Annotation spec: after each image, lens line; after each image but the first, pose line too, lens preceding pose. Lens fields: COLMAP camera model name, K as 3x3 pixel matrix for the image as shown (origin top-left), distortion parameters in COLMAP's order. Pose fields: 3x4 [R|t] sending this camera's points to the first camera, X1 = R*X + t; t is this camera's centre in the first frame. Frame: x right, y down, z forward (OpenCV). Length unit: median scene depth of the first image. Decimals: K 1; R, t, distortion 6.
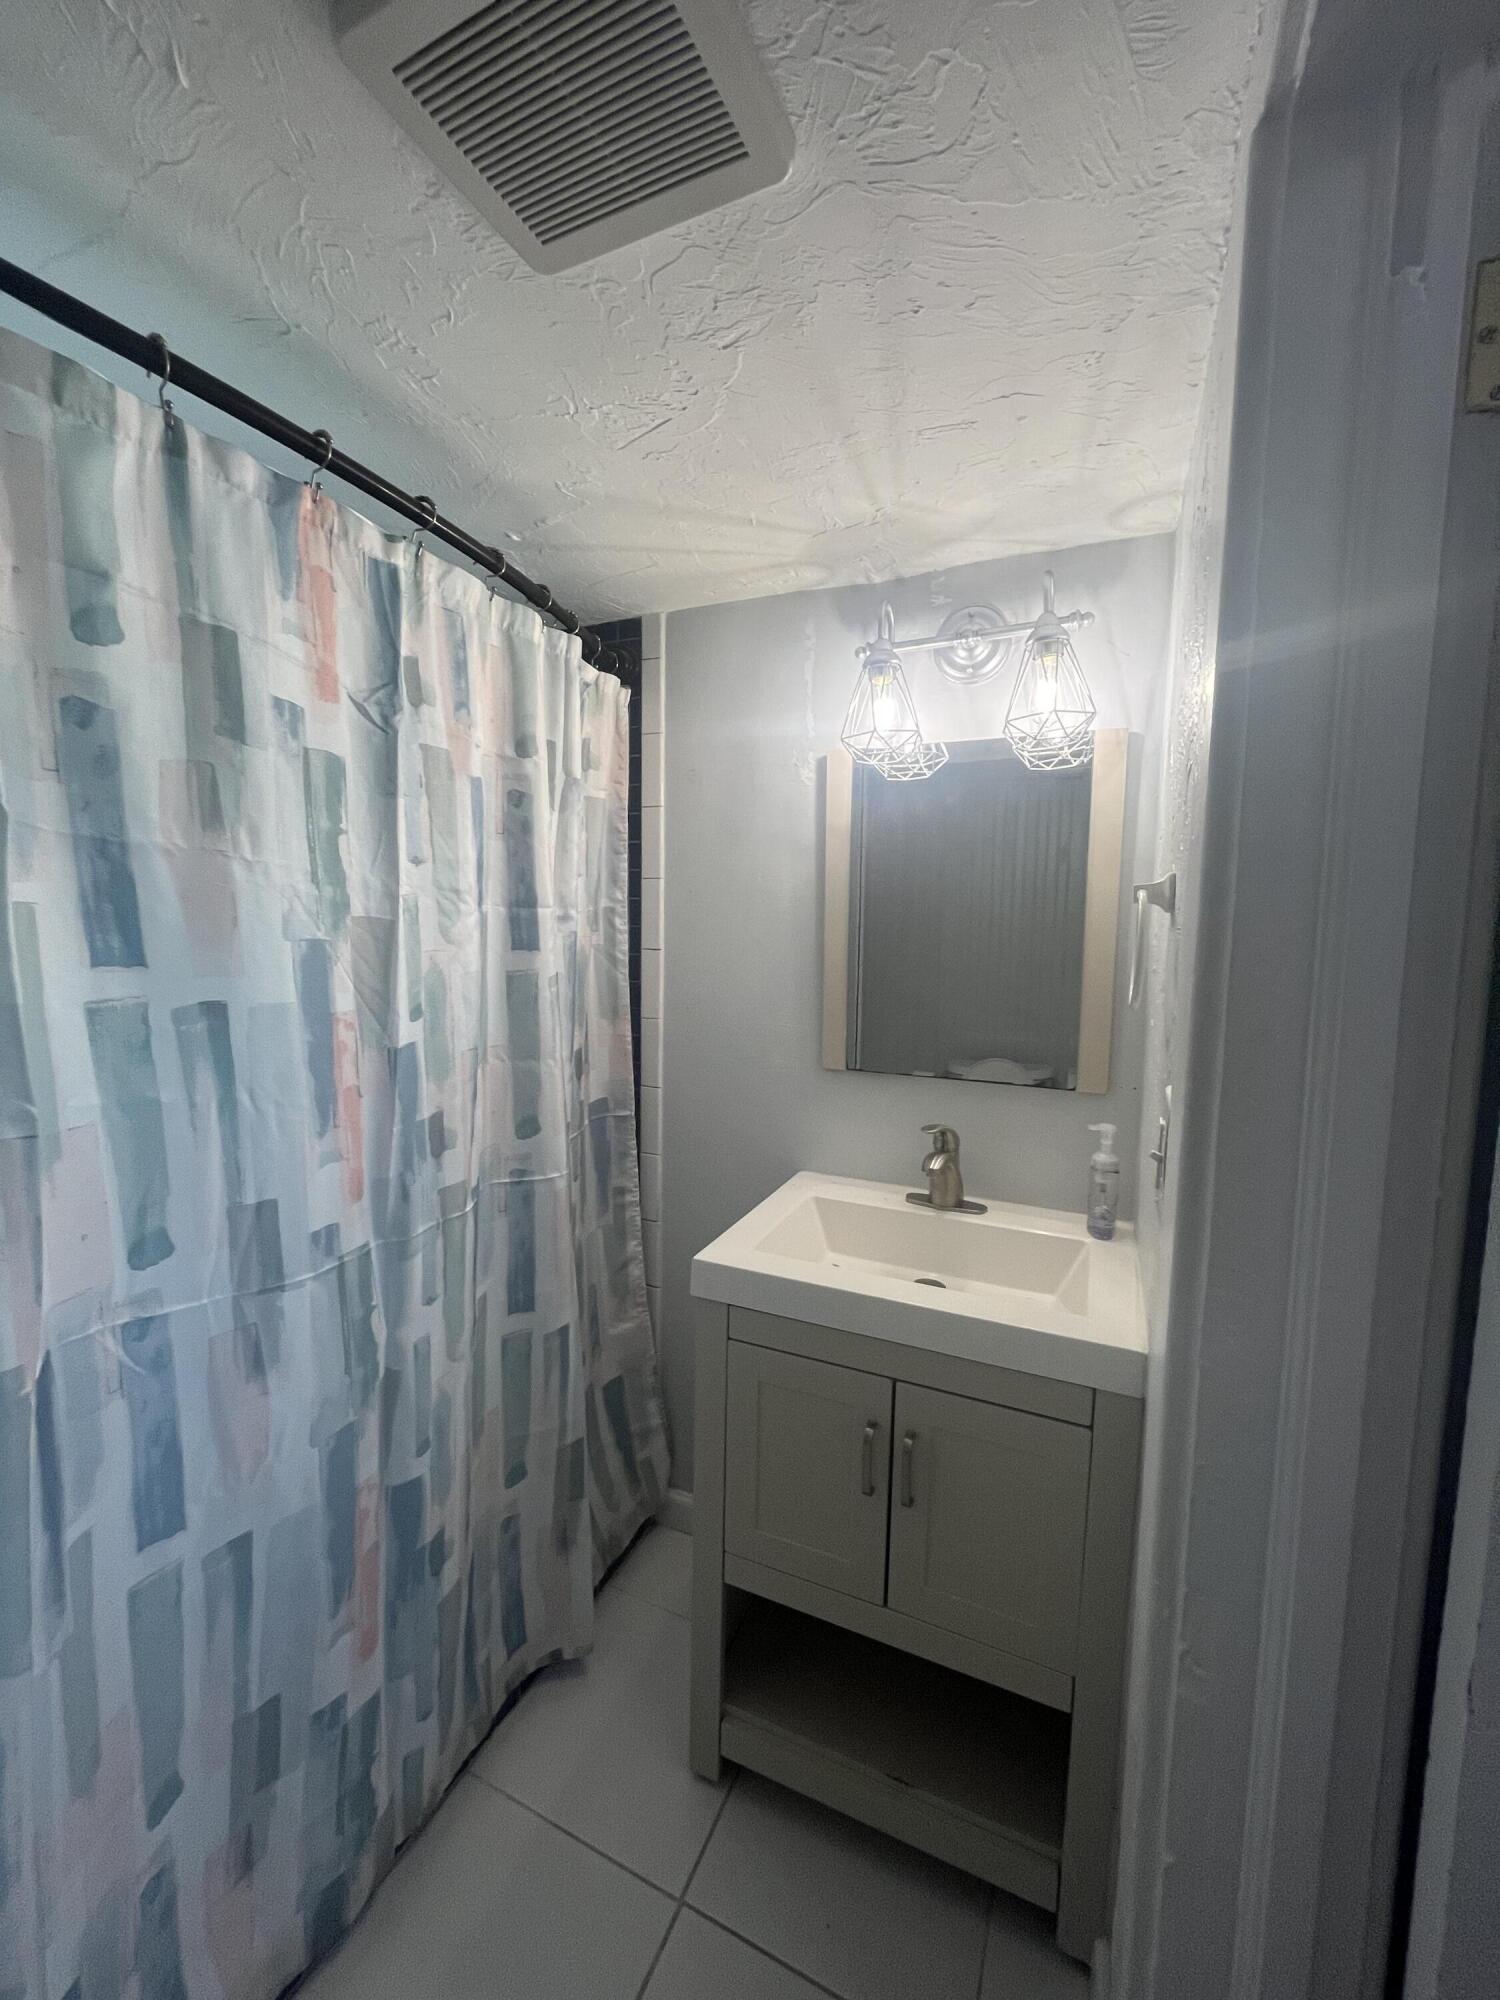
lens RADIAL K [[806.1, 0, 745.9], [0, 806.1, 998.7], [0, 0, 1]] dist [-0.000741, -0.000297]
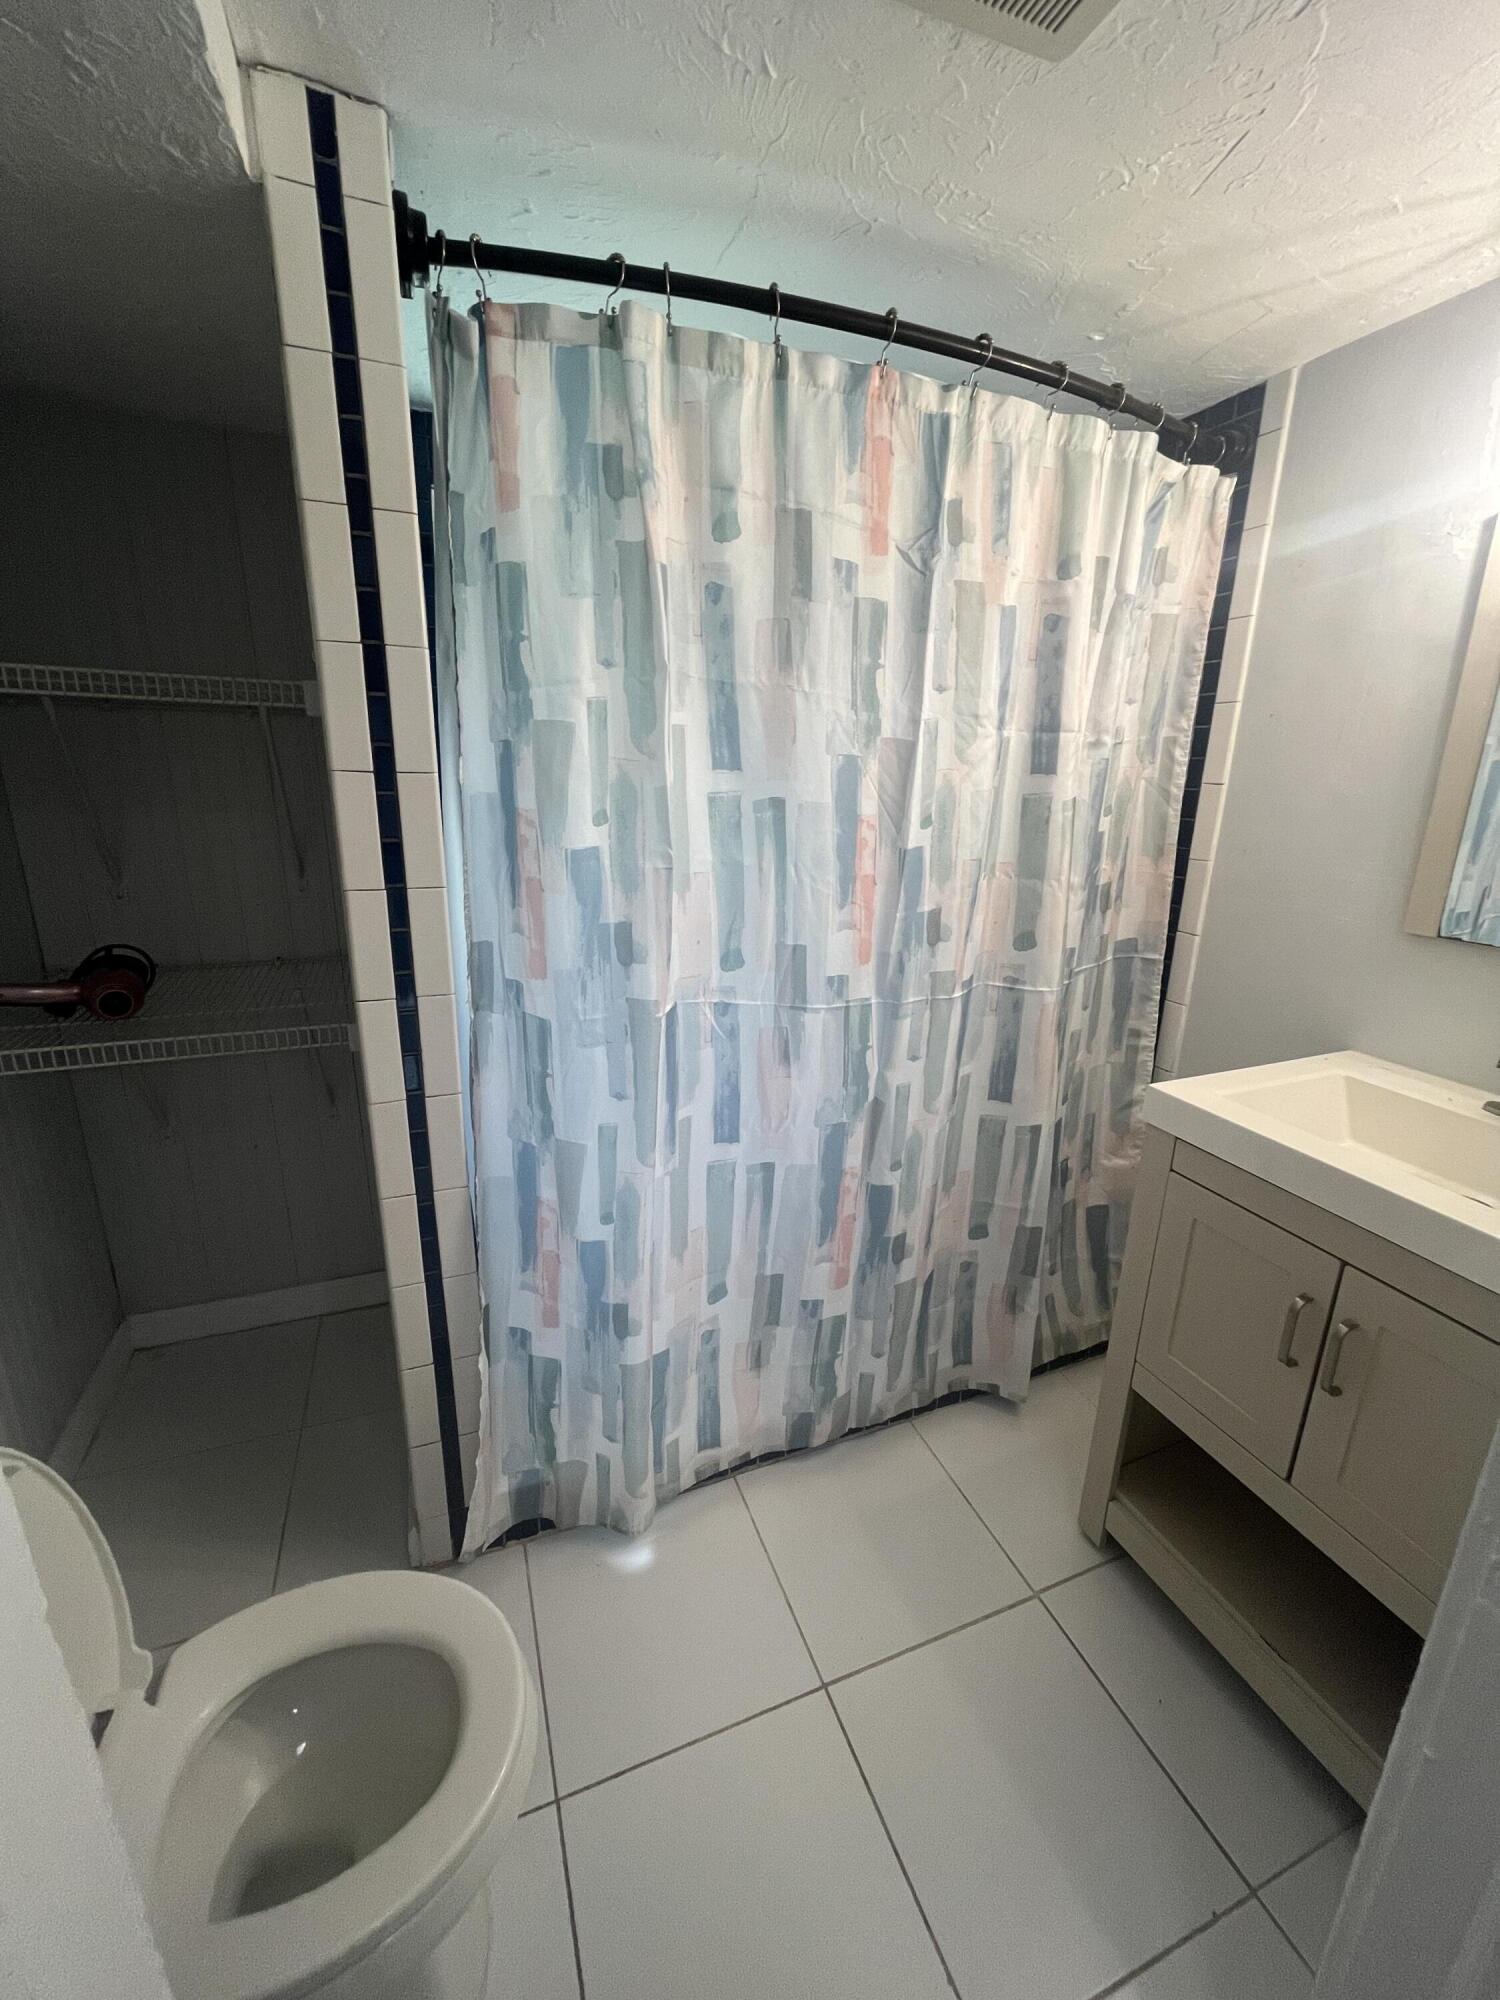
lens RADIAL K [[804.6, 0, 745.8], [0, 804.6, 997.1], [0, 0, 1]] dist [-0.000048, -0.000491]
pose [[0.719206, 0.186619, -0.669266, 0.251730], [-0.074099, 0.978361, 0.193180, 0.061796], [0.690835, -0.089344, 0.717471, -0.074070]]
